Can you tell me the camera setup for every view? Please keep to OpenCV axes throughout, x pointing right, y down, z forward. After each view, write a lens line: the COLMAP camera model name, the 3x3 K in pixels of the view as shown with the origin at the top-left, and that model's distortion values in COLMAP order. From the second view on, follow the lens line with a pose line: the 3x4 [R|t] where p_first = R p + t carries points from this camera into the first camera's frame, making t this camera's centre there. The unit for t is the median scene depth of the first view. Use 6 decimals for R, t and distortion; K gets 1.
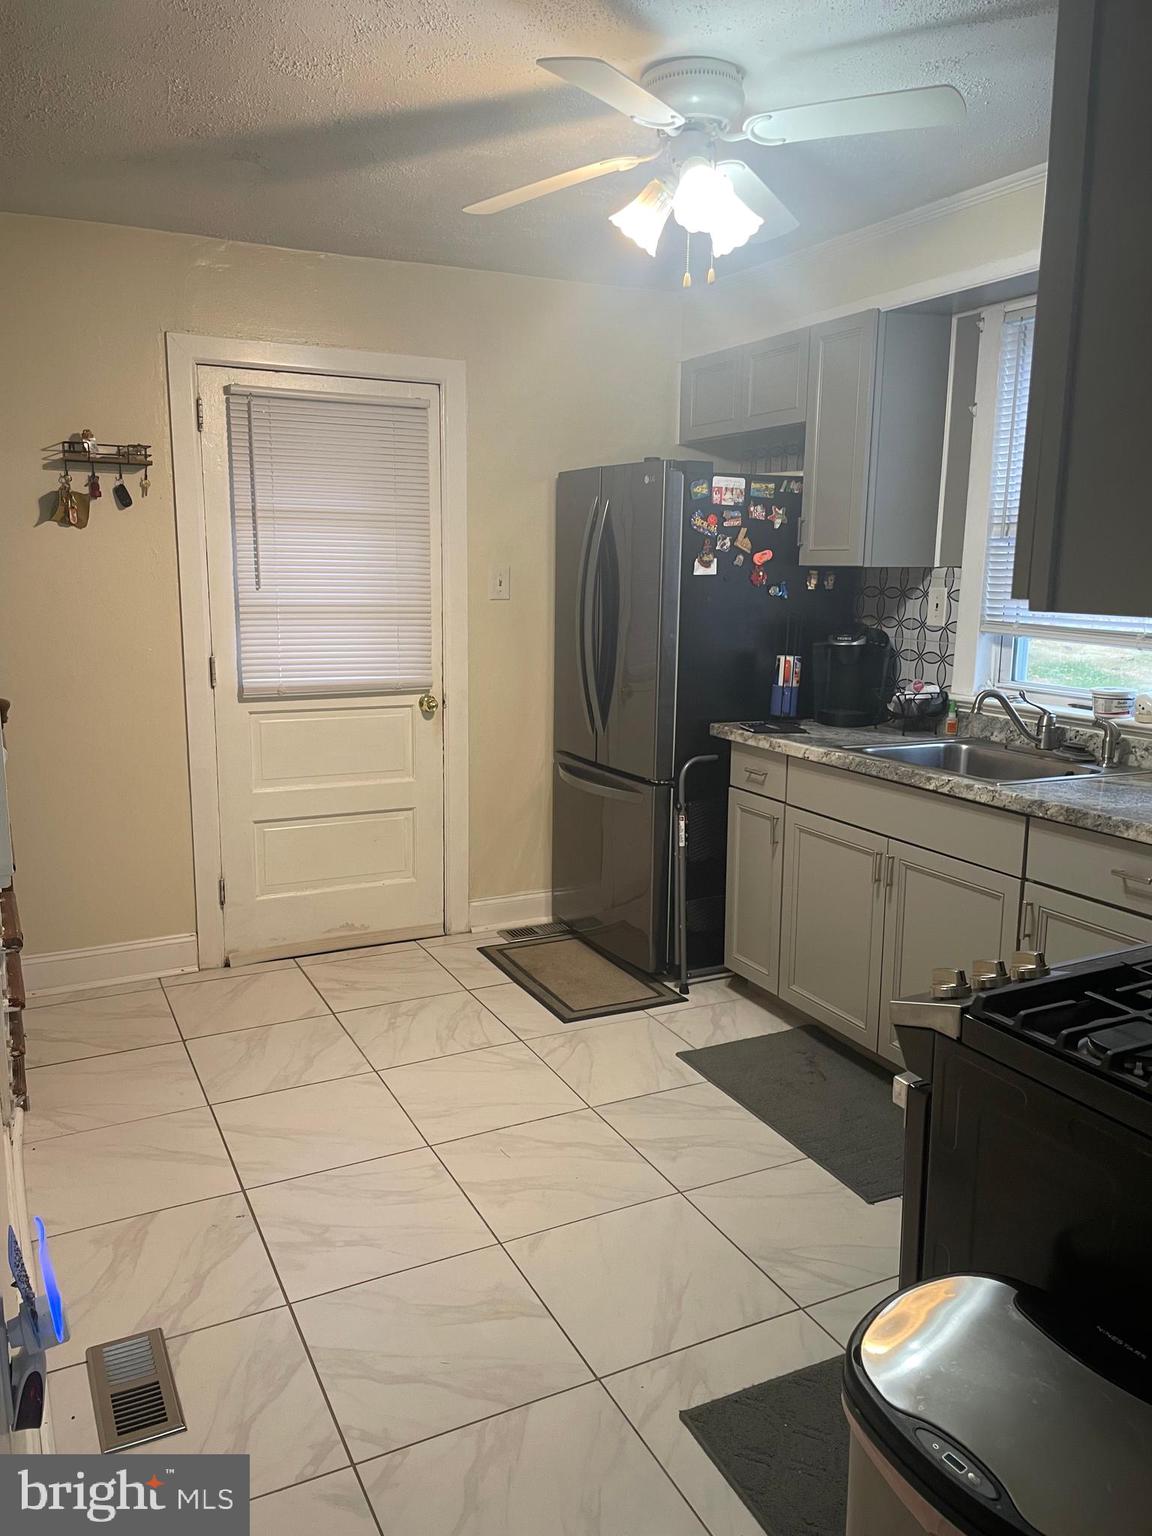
lens RADIAL K [[1157.8, 0, 551.6], [0, 1157.8, 767.8], [0, 0, 1]] dist [0.100992, -0.136030]
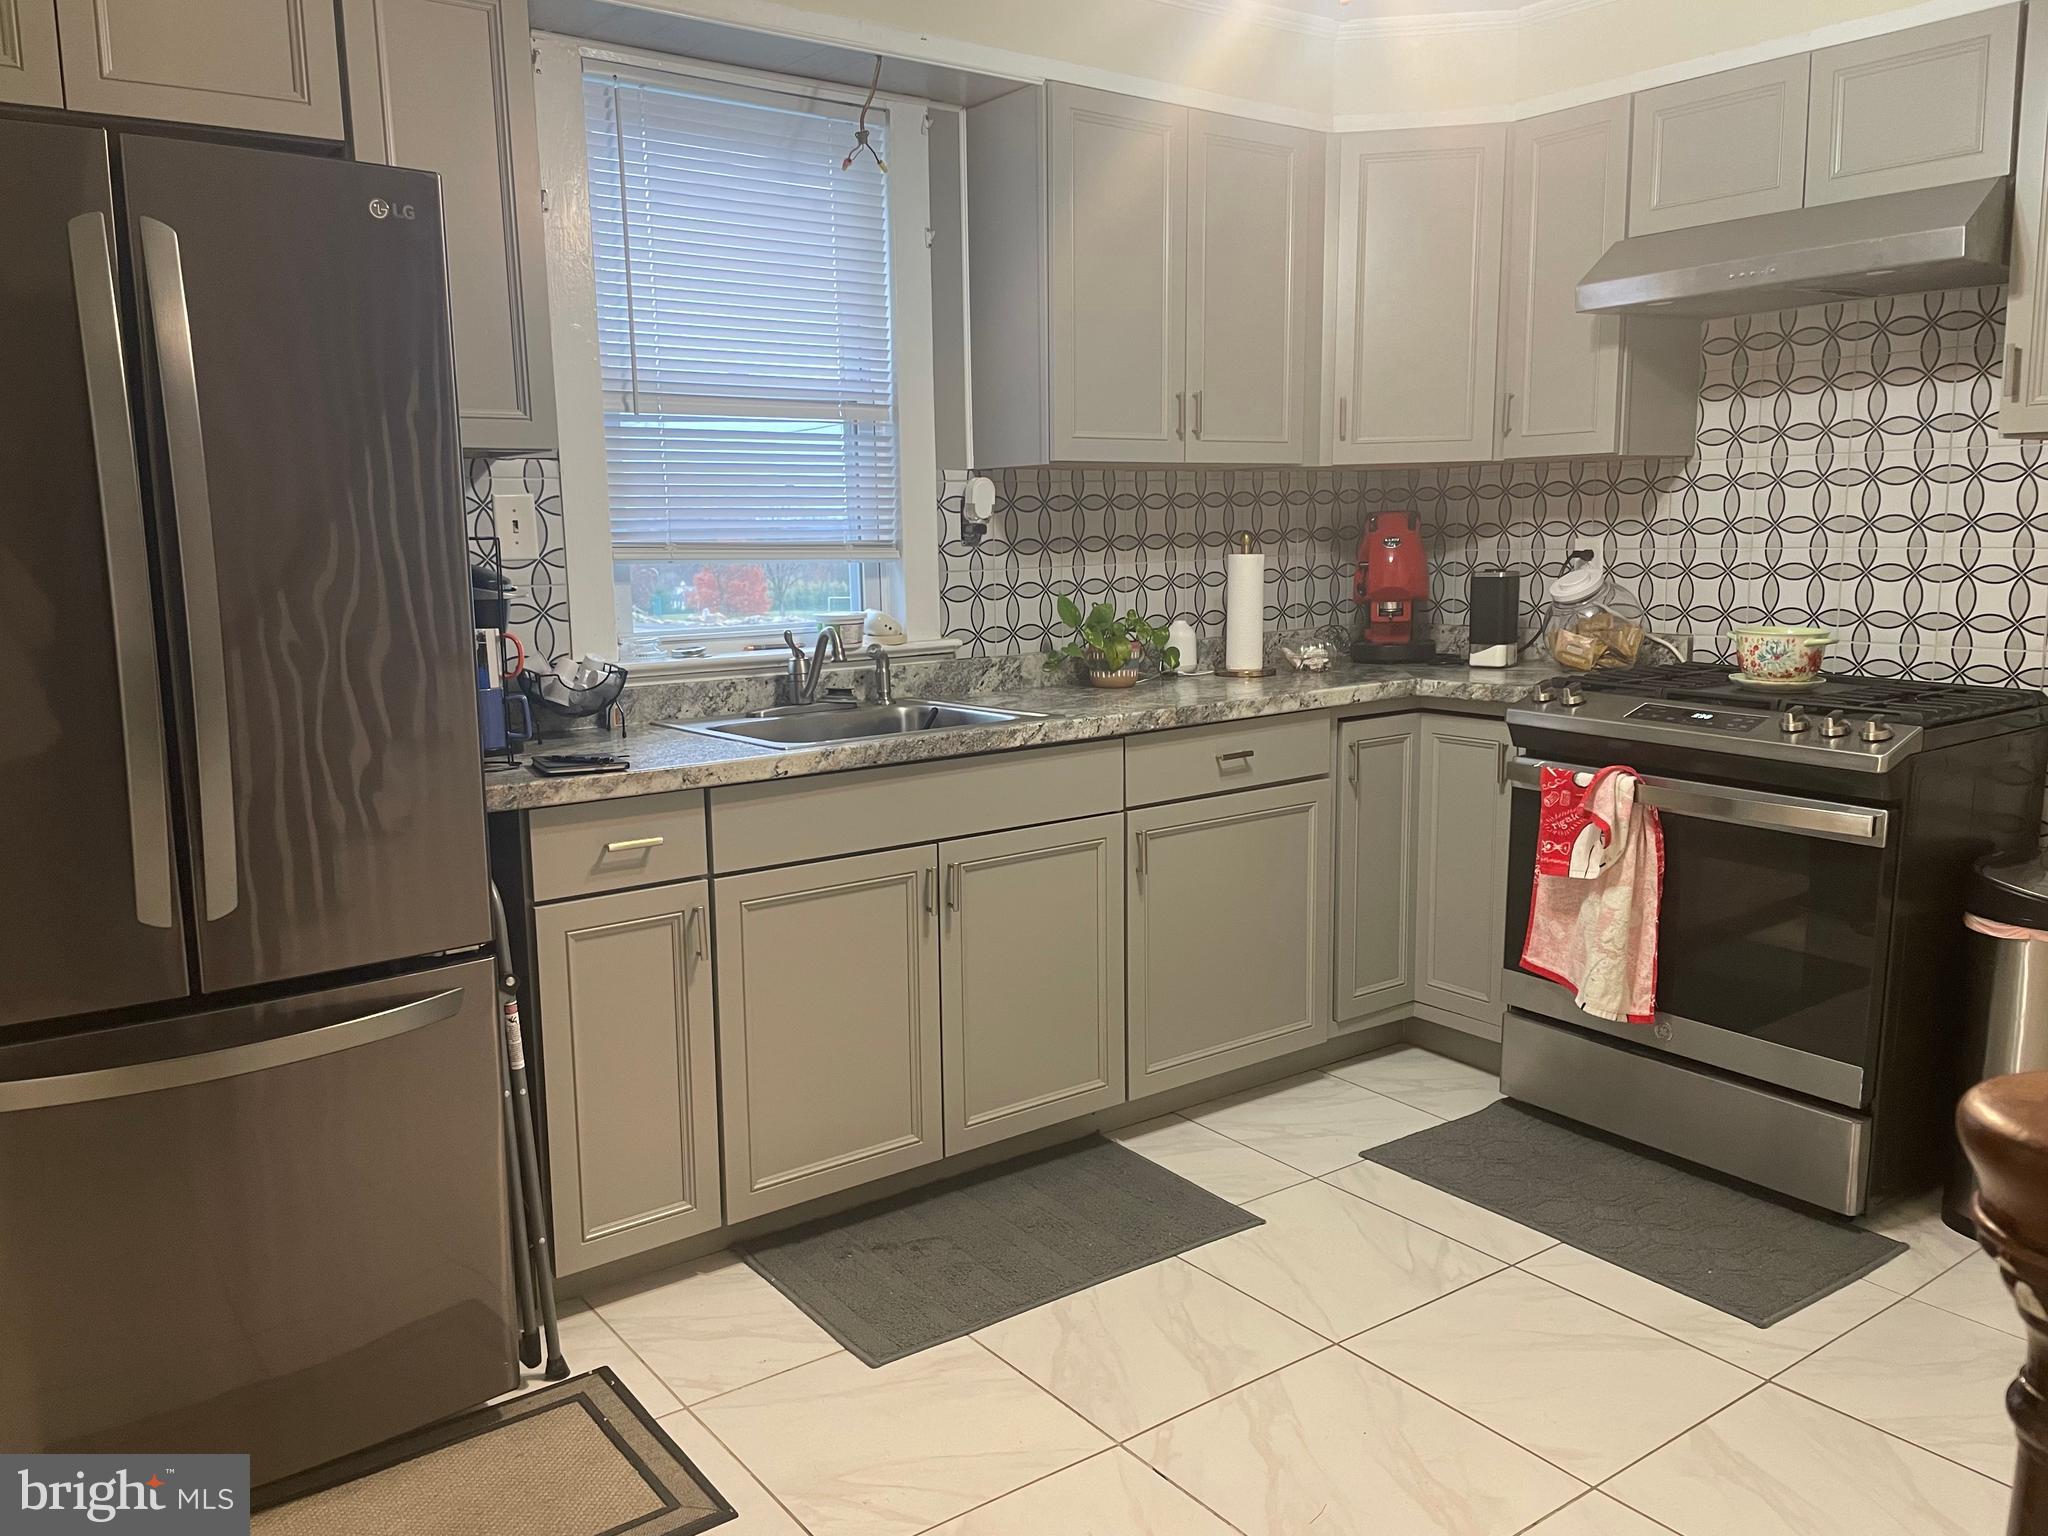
lens RADIAL K [[1543.7, 0, 1024.0], [0, 1543.7, 768.0], [0, 0, 1]] dist [0.100992, -0.136030]
pose [[-0.187249, -0.162620, 0.968758, -0.621703], [0.190752, 0.961410, 0.198256, -0.159590], [-0.963614, 0.221916, -0.149003, 1.123036]]
